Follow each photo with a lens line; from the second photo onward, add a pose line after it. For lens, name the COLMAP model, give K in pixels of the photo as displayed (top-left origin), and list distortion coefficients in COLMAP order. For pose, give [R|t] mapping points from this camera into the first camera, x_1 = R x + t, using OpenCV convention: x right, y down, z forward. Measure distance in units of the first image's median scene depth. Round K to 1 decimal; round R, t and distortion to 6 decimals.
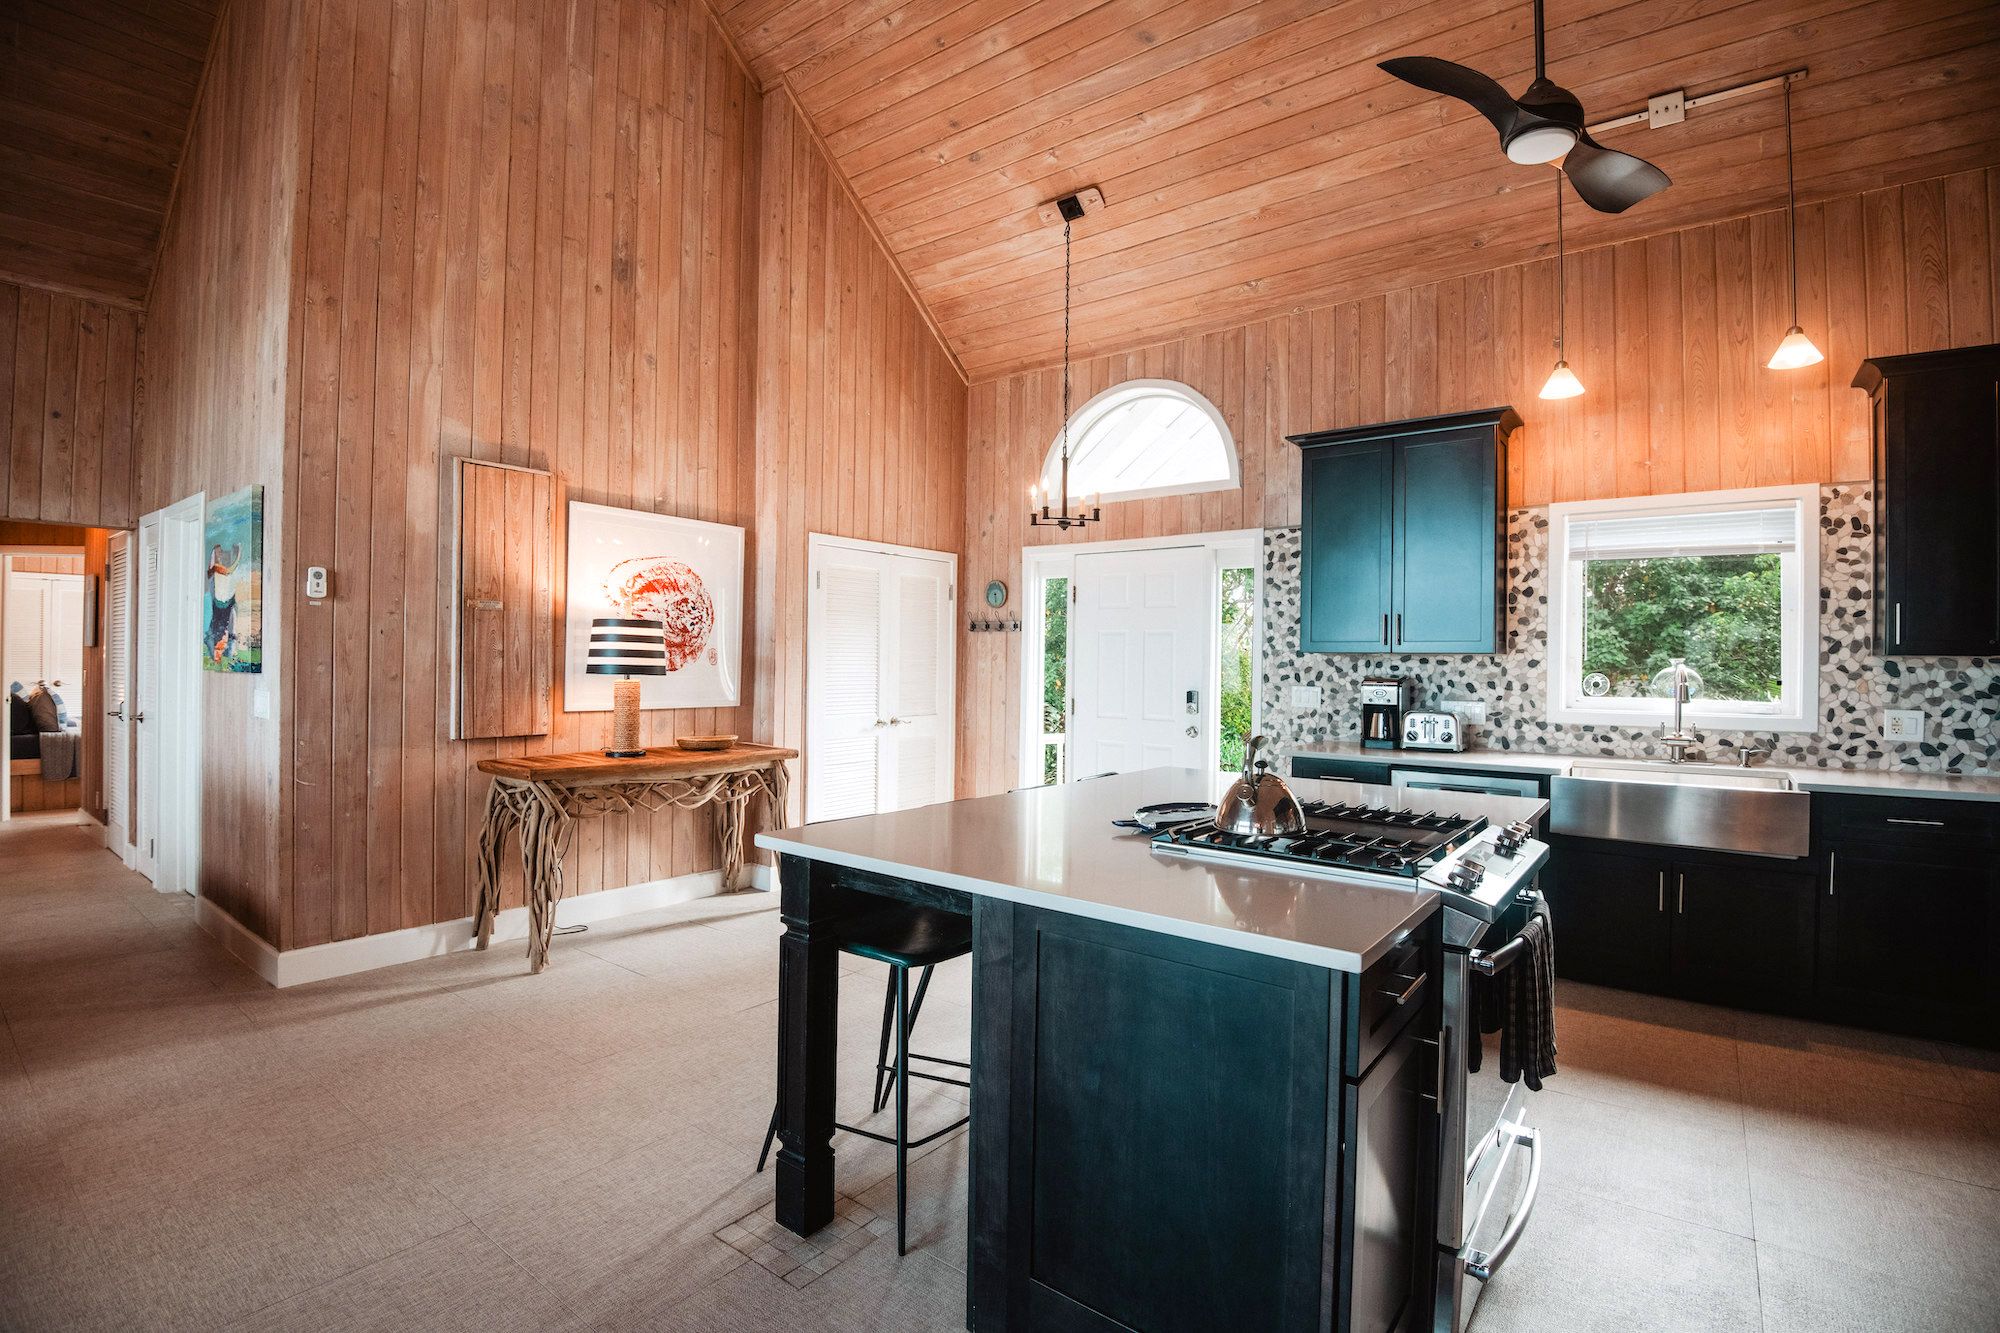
lens RADIAL K [[917.3, 0, 994.0], [0, 917.3, 658.7], [0, 0, 1]] dist [-0.016791, -0.014477]
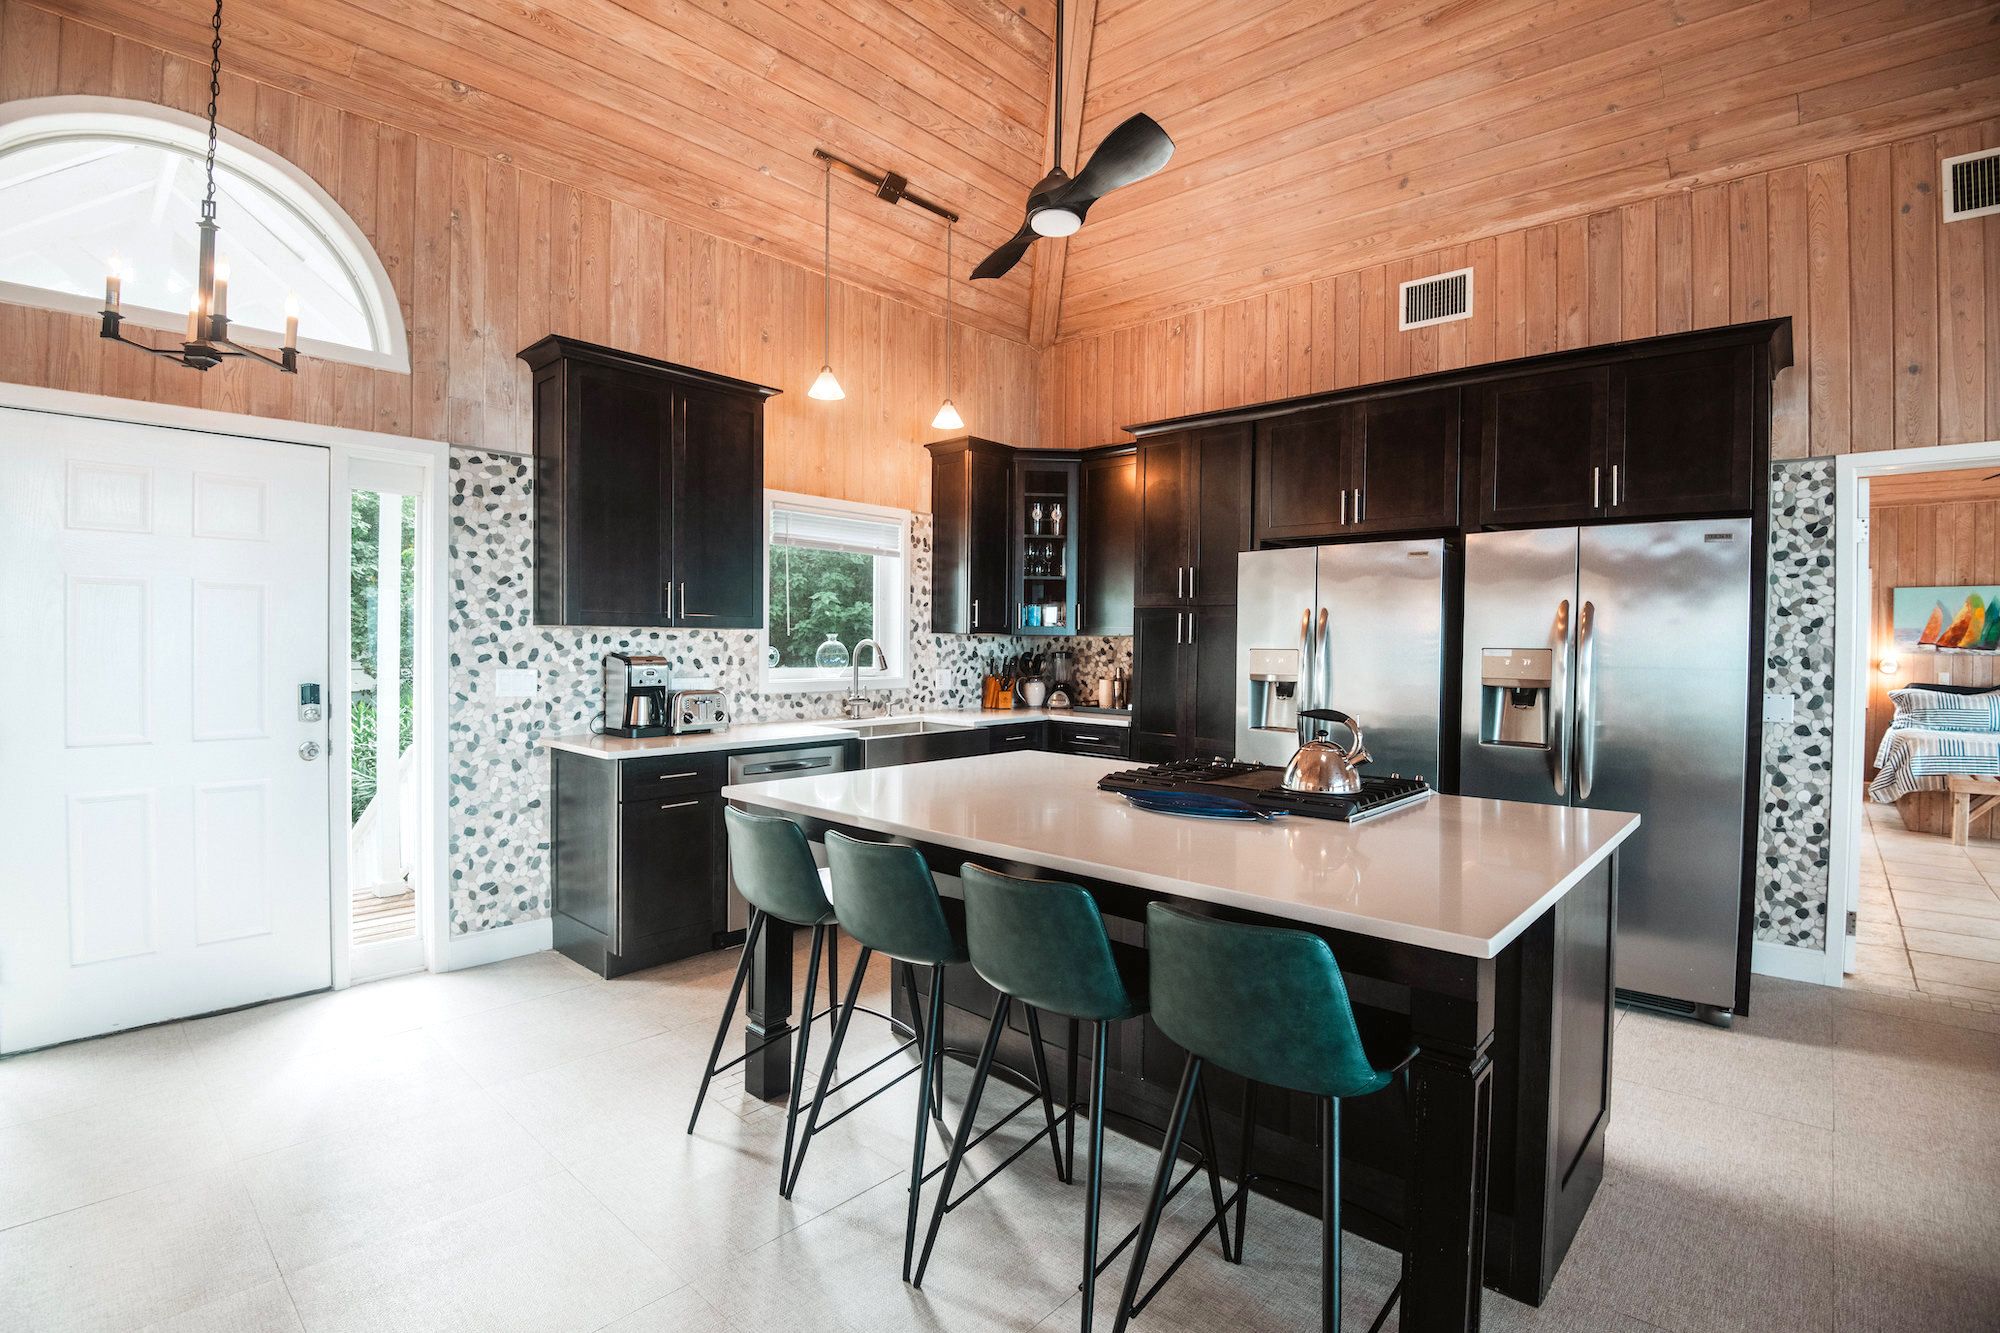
lens RADIAL K [[917.3, 0, 1025.2], [0, 917.3, 658.3], [0, 0, 1]] dist [-0.016791, -0.014477]
pose [[0.080977, -0.026171, 0.996372, -0.403798], [-0.011087, 0.999570, 0.027156, -0.003742], [-0.996654, -0.013246, 0.080652, 0.567067]]
